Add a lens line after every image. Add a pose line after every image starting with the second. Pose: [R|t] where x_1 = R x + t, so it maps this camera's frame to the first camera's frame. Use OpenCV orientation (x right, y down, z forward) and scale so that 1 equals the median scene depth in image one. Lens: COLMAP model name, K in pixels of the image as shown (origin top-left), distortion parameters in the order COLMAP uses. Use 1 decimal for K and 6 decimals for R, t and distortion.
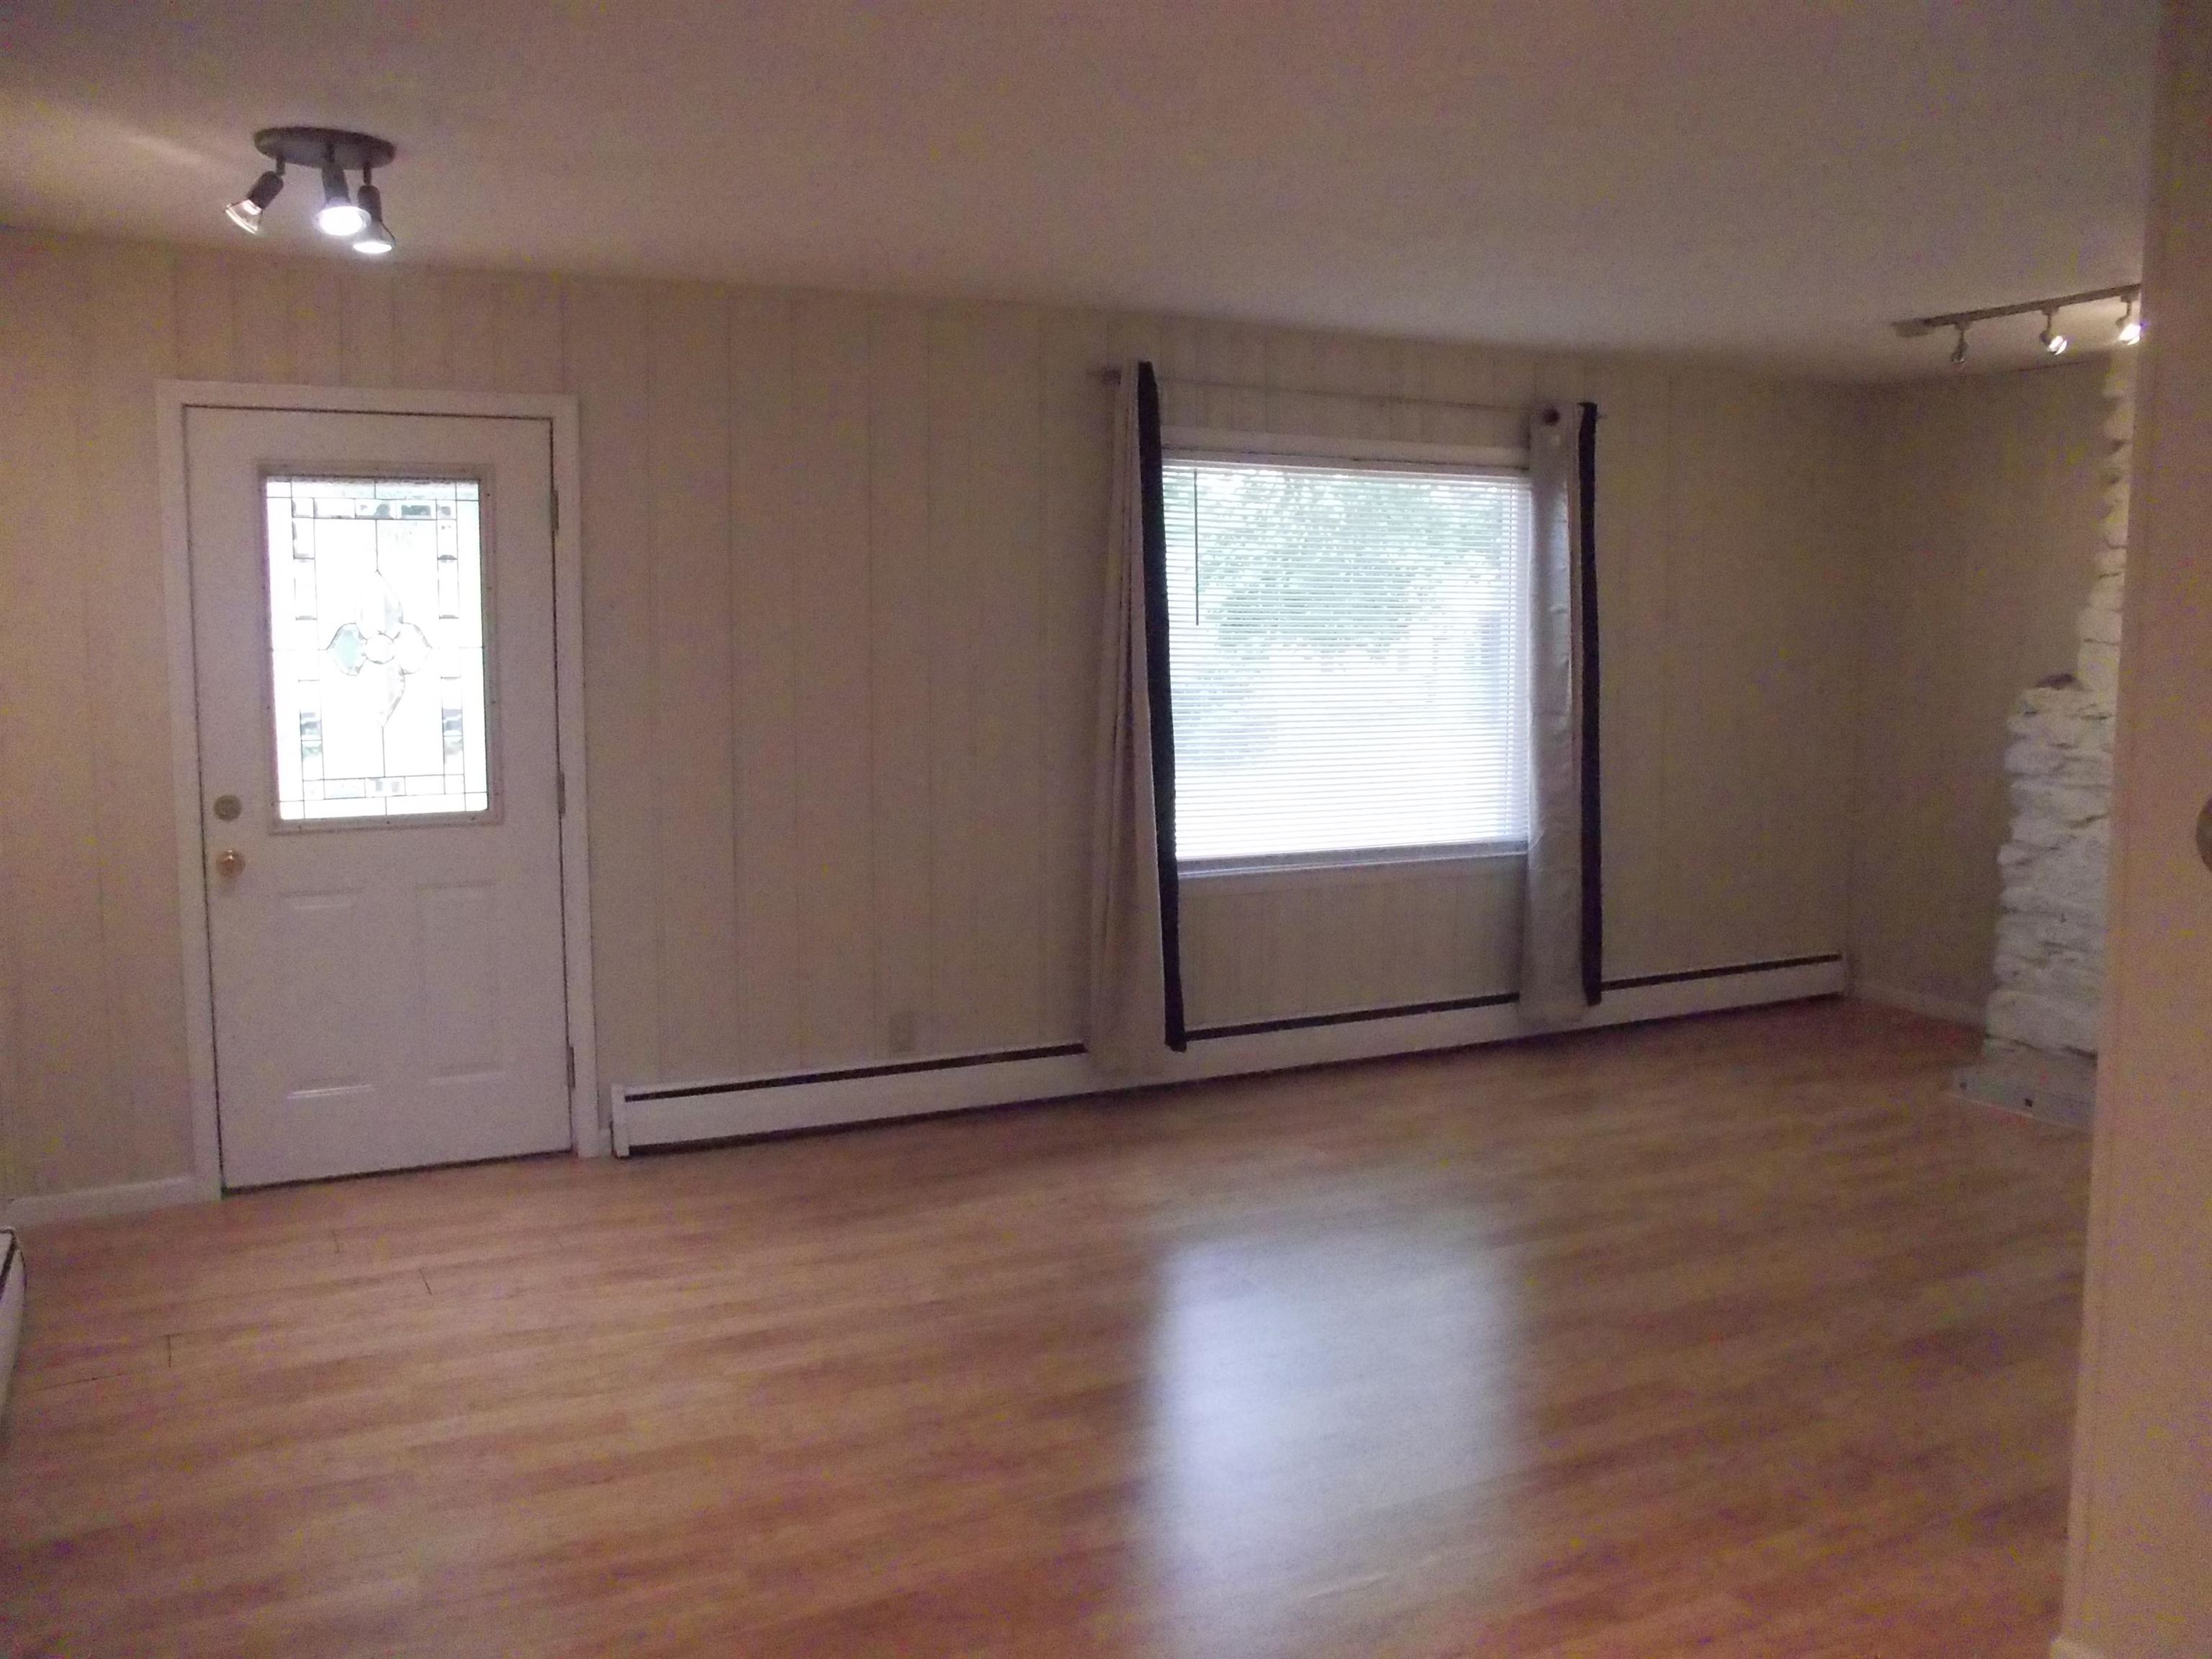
lens RADIAL K [[1889.8, 0, 1106.0], [0, 1889.8, 829.5], [0, 0, 1]] dist [-0.076534, 0.008001]
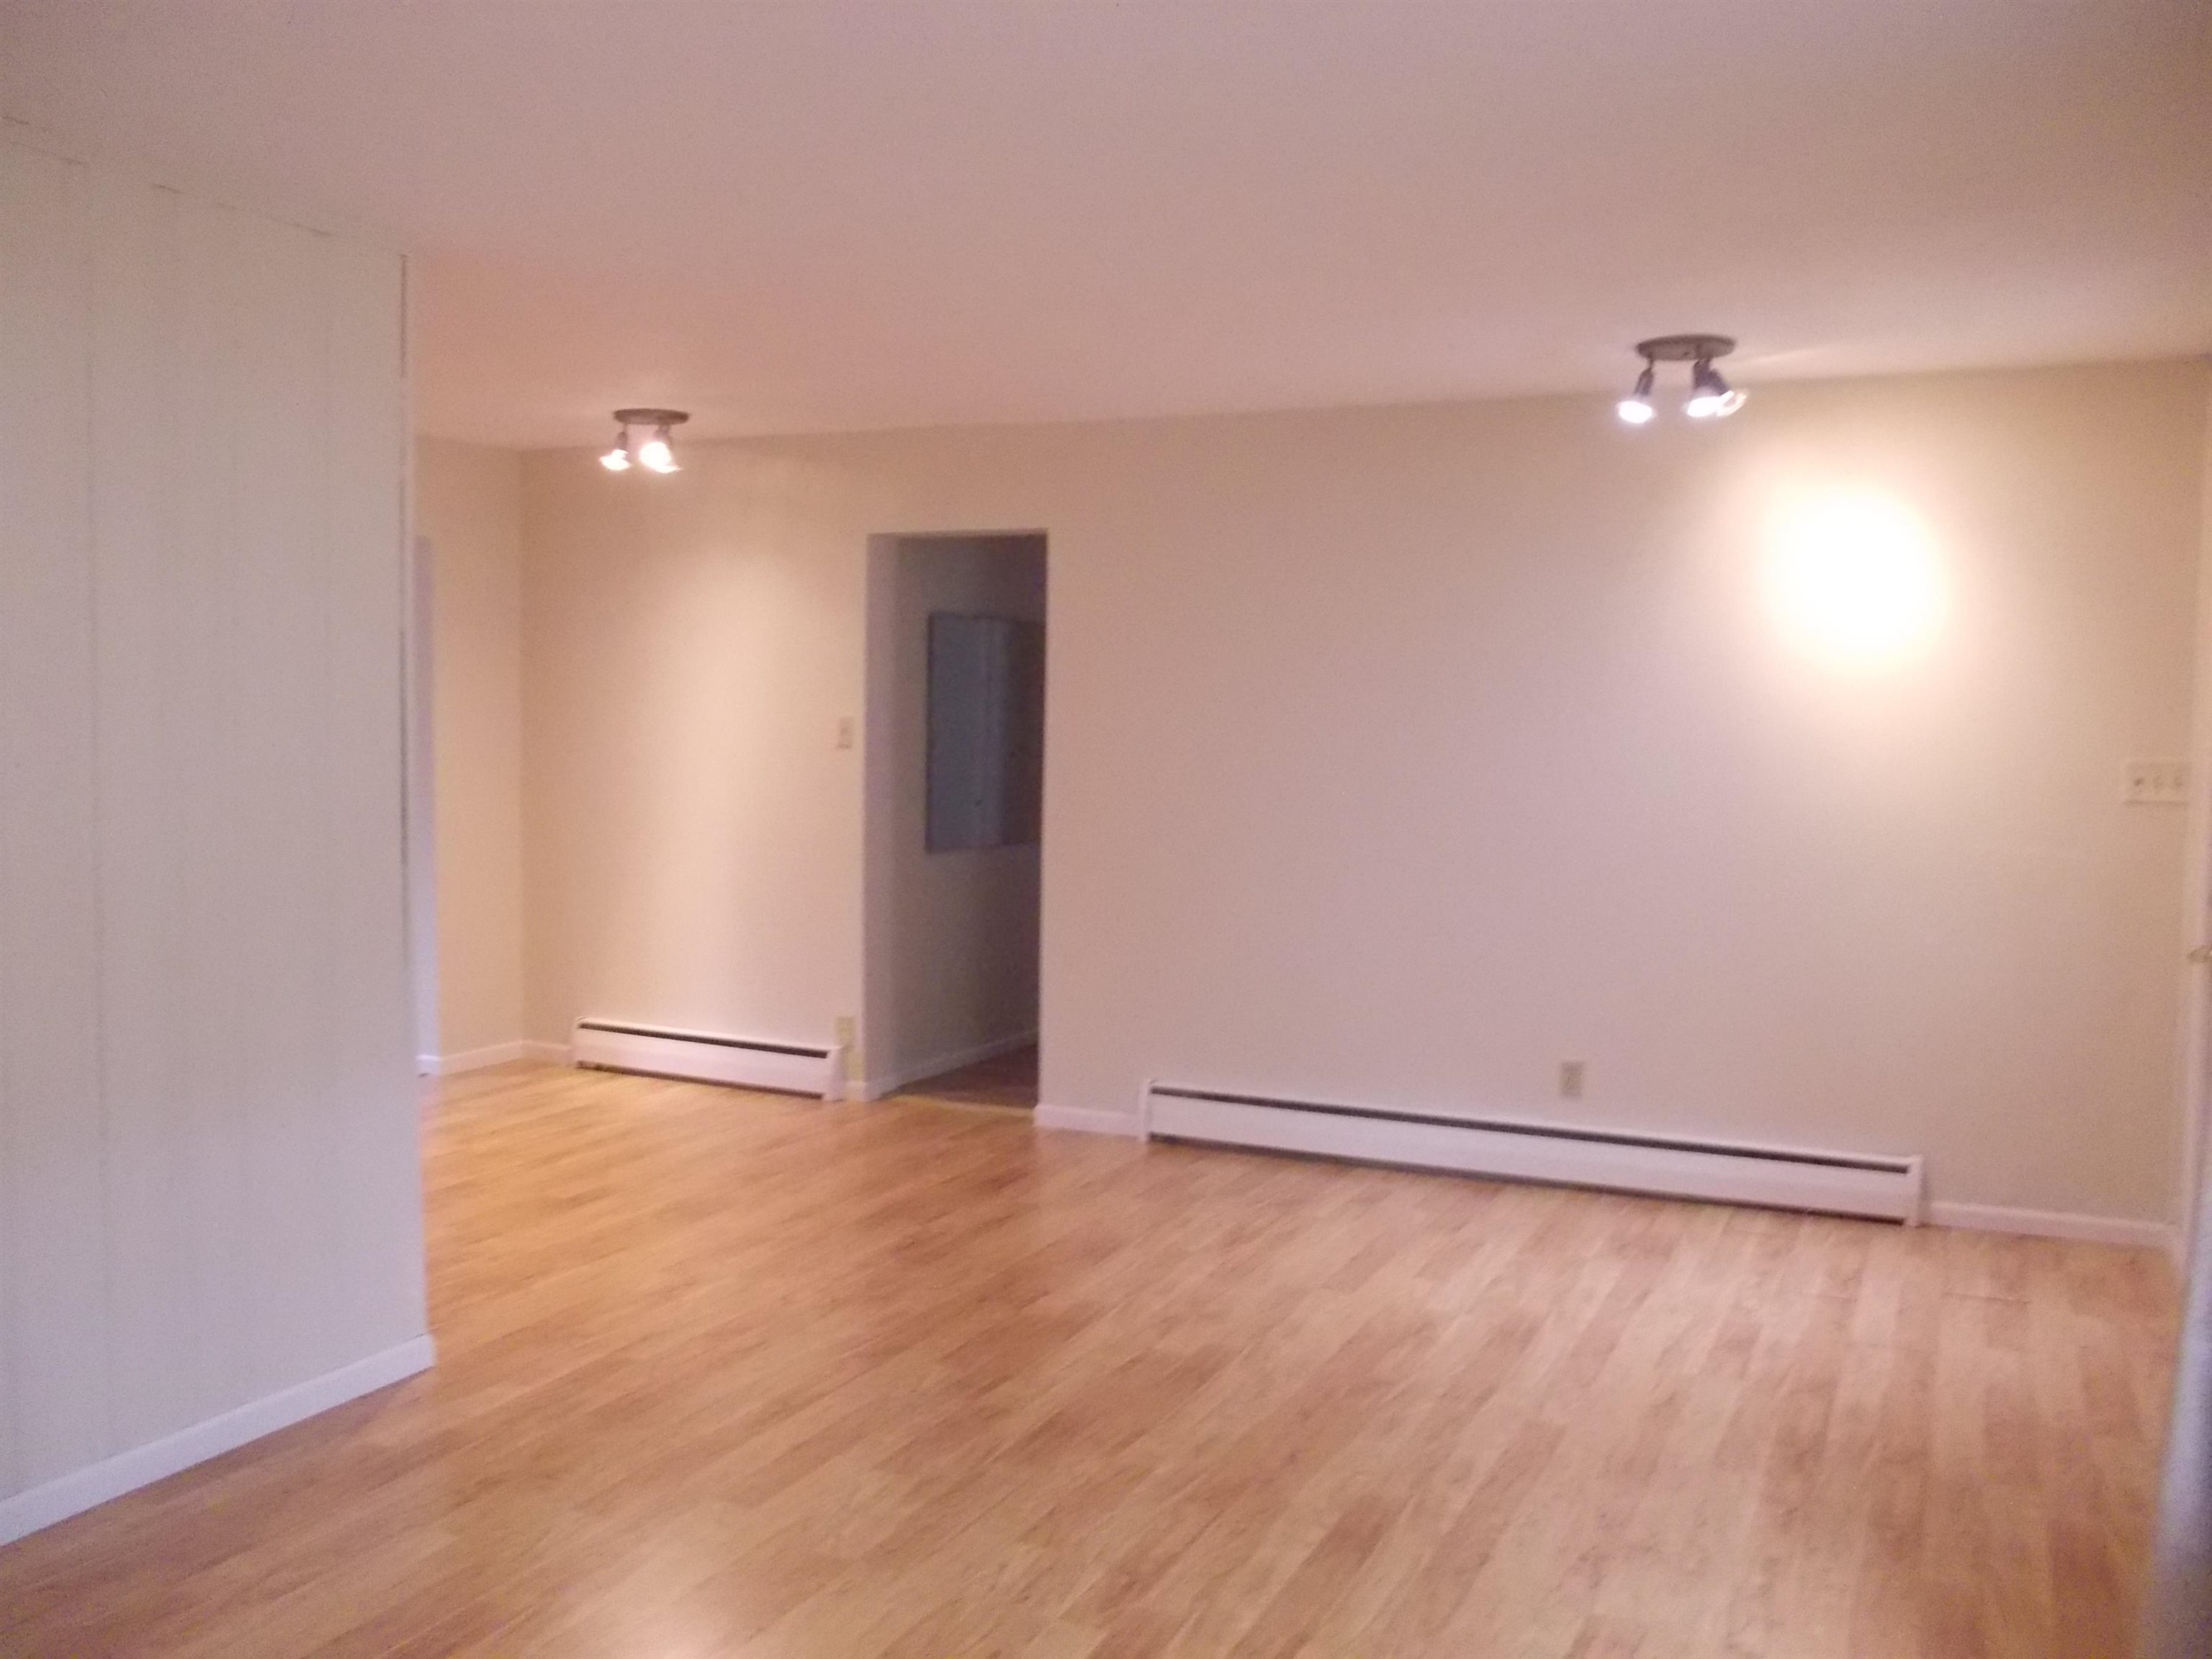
lens RADIAL K [[1889.8, 0, 1106.0], [0, 1889.8, 829.5], [0, 0, 1]] dist [-0.076534, 0.008001]
pose [[-0.795911, 0.030701, -0.604634, 0.447242], [-0.076521, 0.985602, 0.150772, -0.116654], [0.600558, 0.166268, -0.782103, 1.119831]]
